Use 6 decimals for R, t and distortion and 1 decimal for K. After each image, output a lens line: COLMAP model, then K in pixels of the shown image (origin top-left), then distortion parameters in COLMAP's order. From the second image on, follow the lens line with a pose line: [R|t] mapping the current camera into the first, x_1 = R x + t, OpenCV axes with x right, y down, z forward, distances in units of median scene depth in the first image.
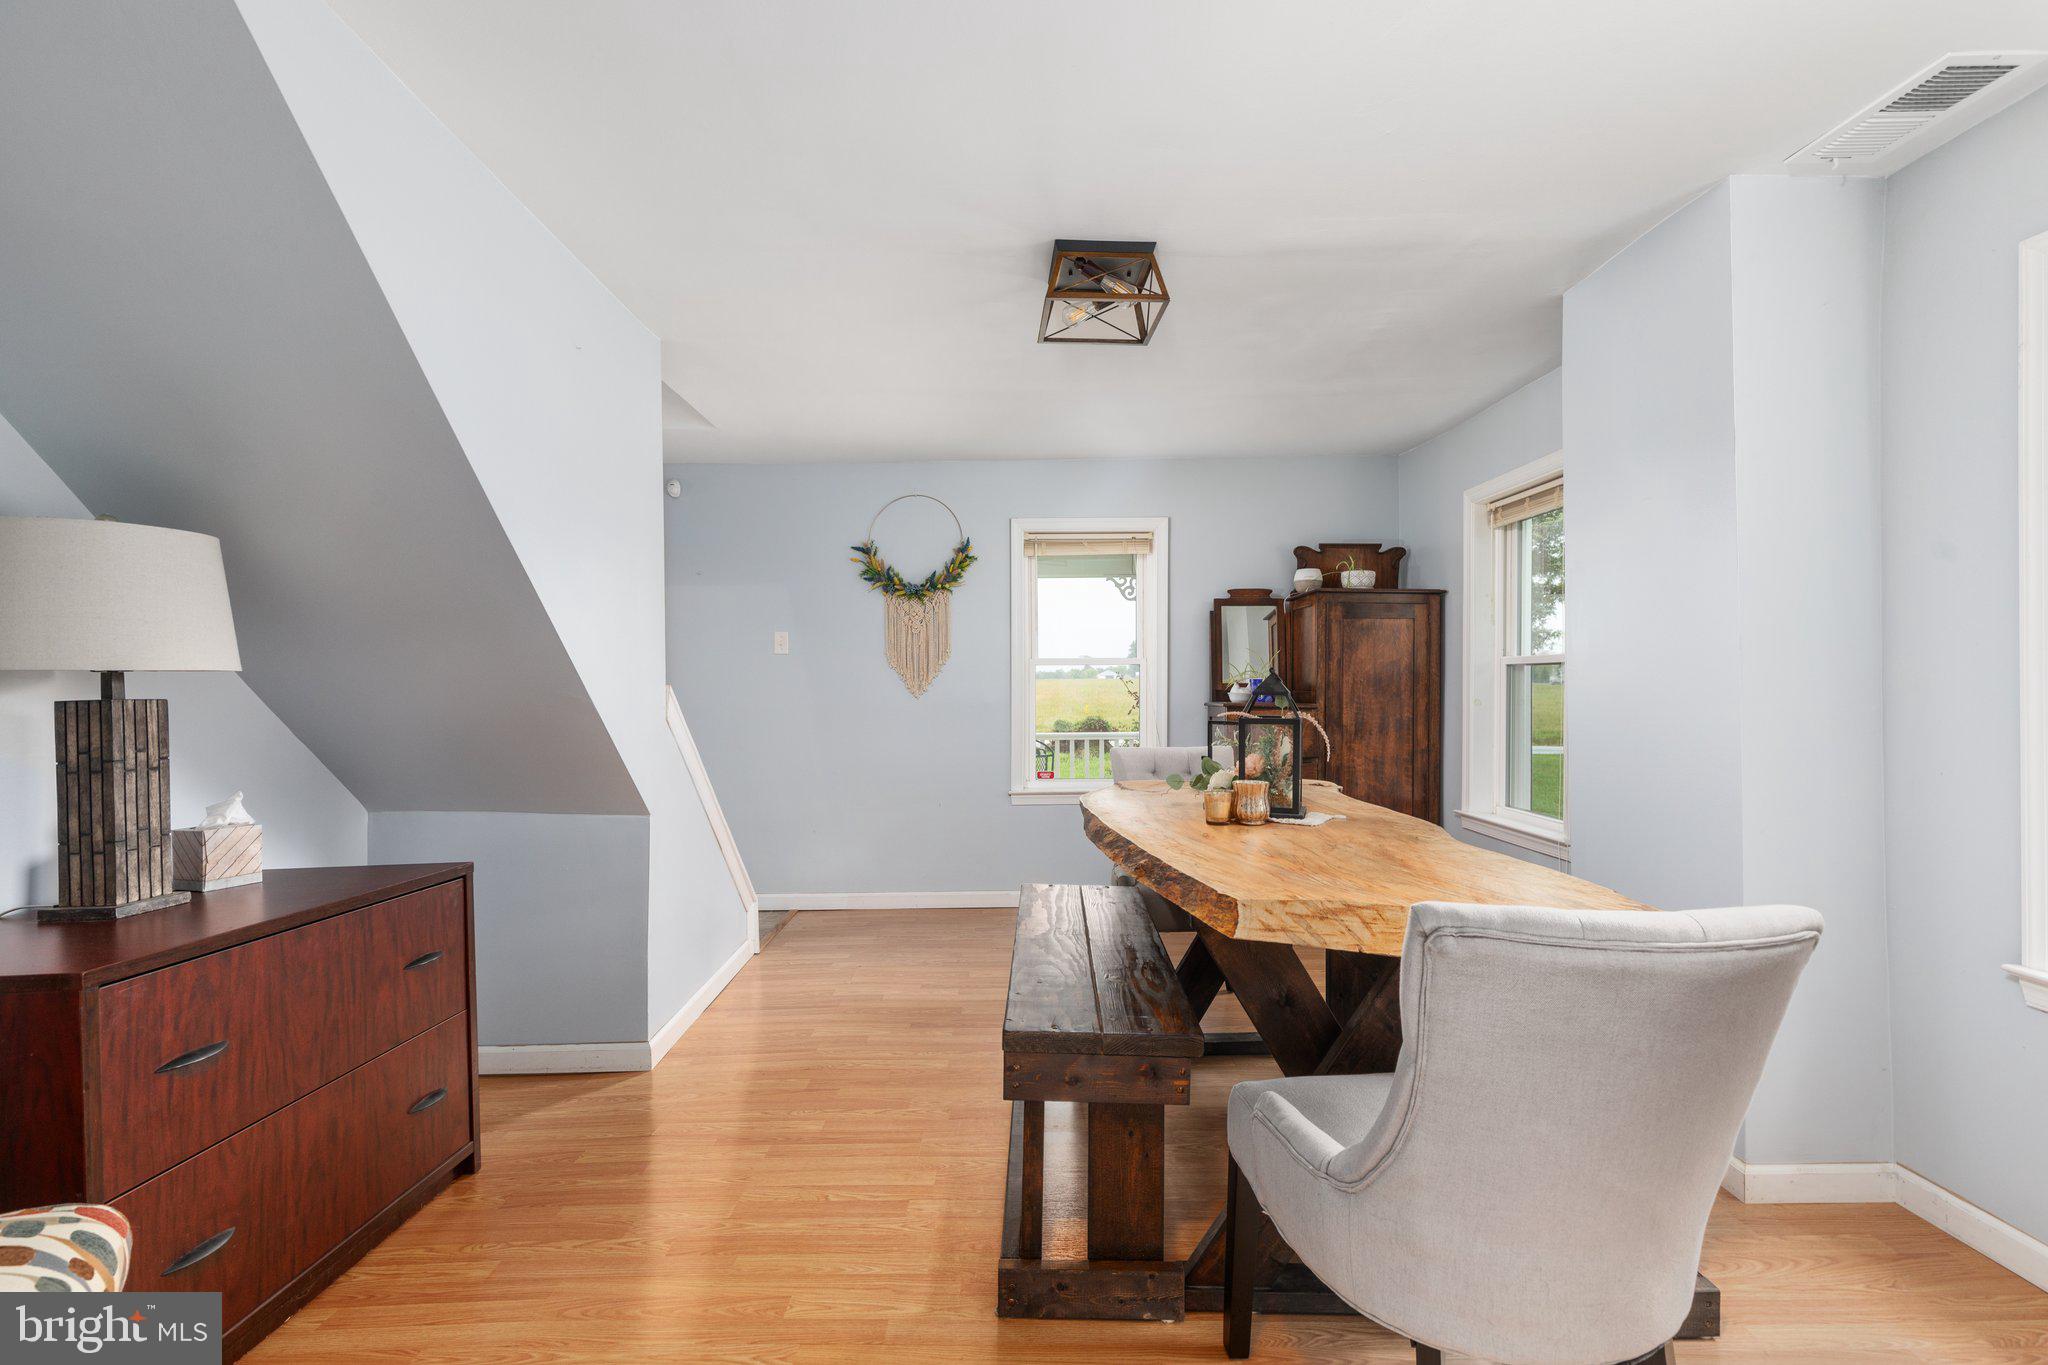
lens RADIAL K [[919.5, 0, 1022.0], [0, 919.5, 683.6], [0, 0, 1]] dist [0.001104, 0.000183]
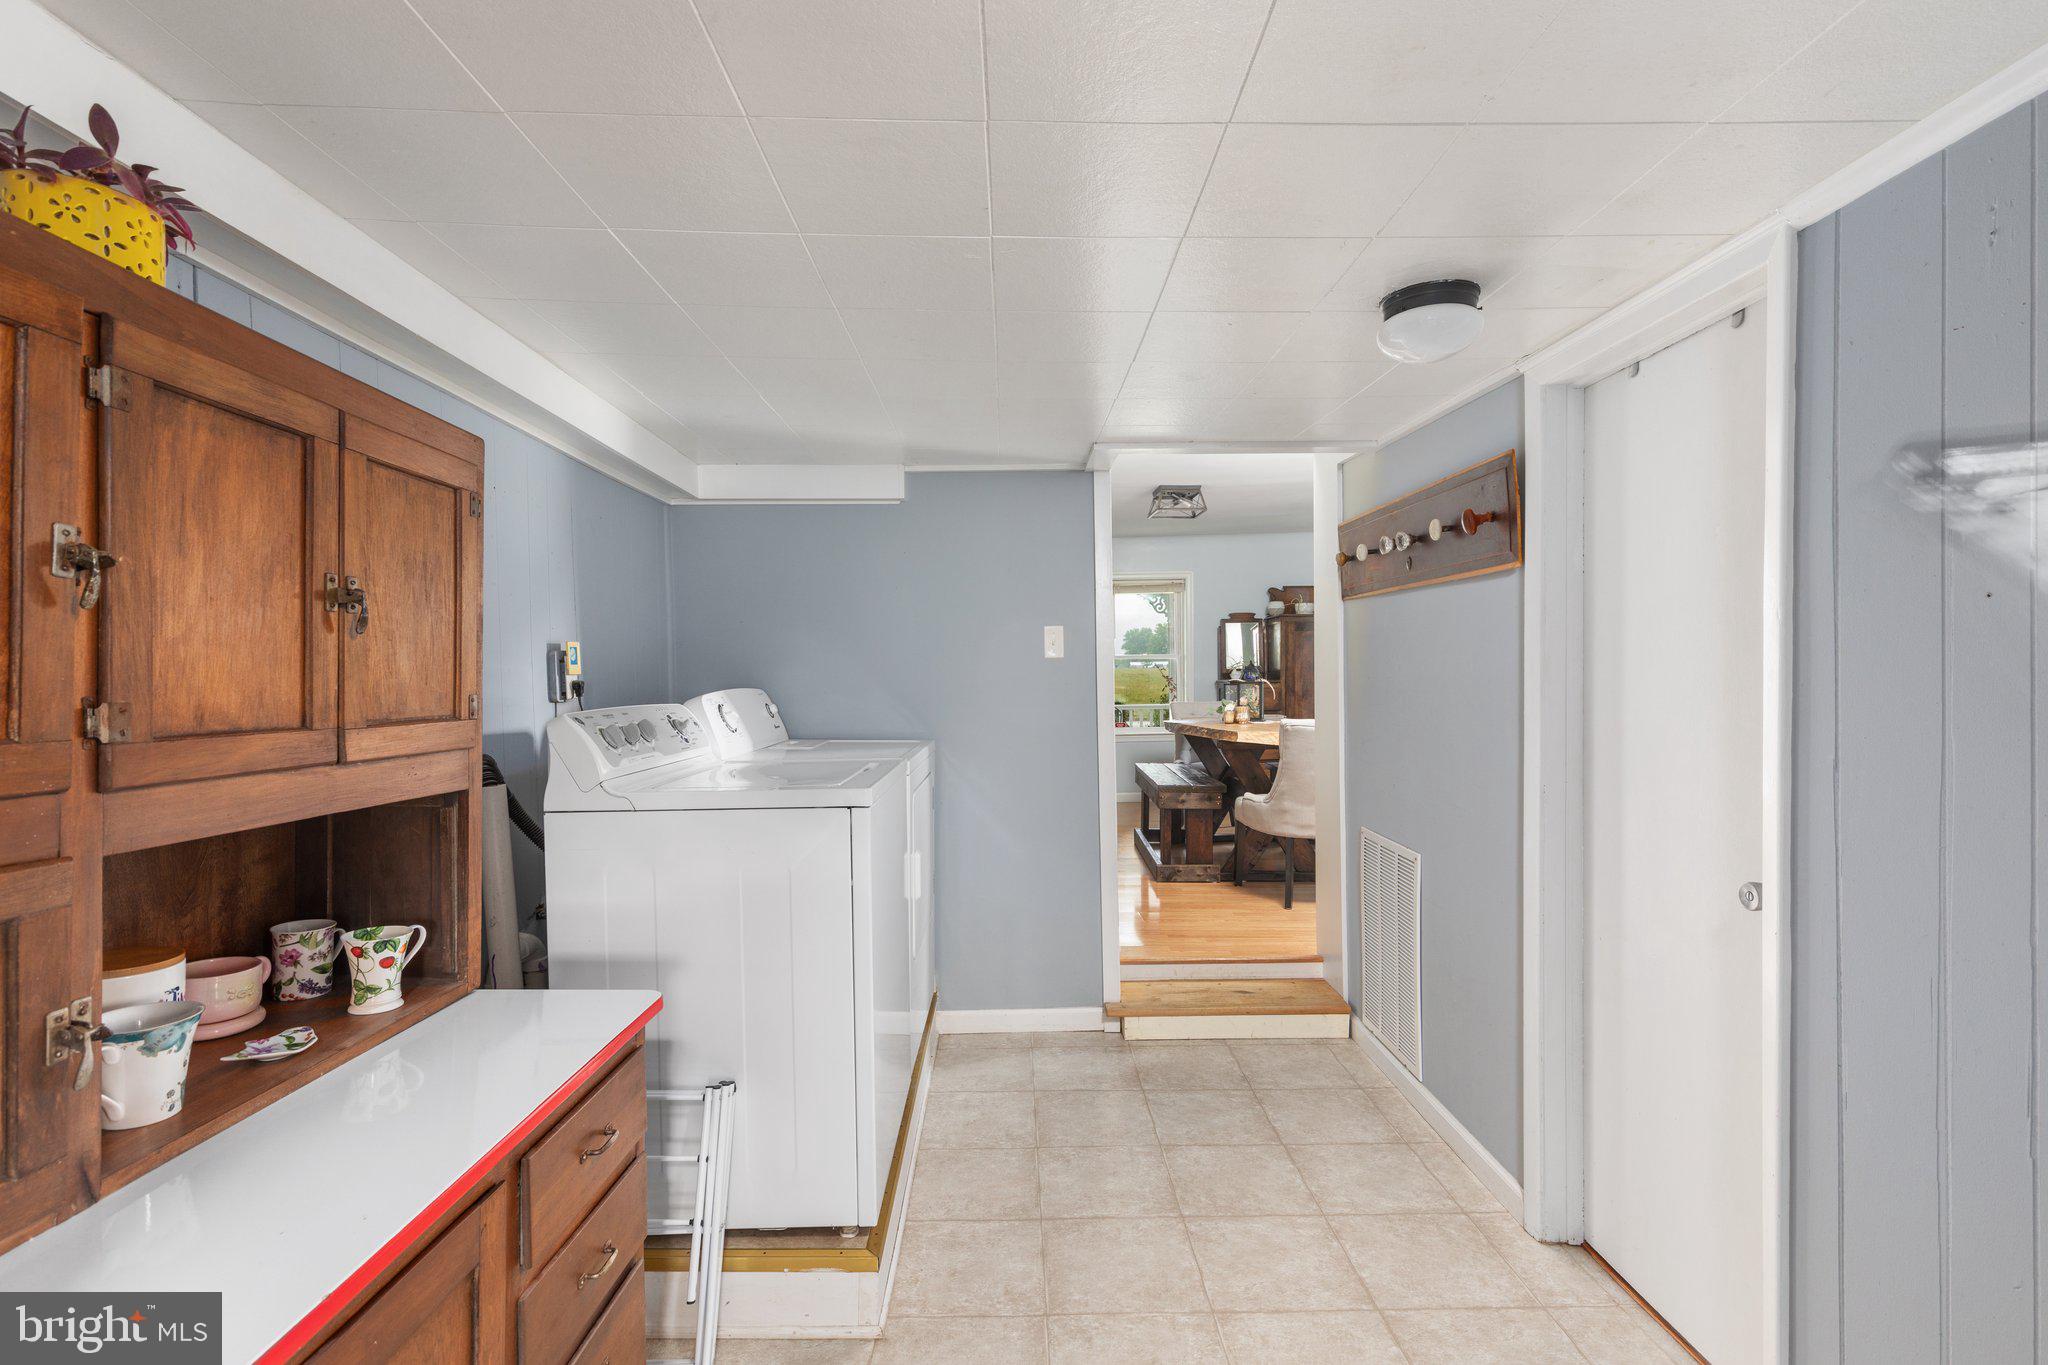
lens RADIAL K [[919.5, 0, 1022.2], [0, 919.5, 686.3], [0, 0, 1]] dist [0.001104, 0.000183]
pose [[0.999926, -0.011466, 0.004177, -0.169087], [0.011427, 0.999893, 0.009169, 0.010705], [-0.004281, -0.009121, 0.999949, -0.707890]]
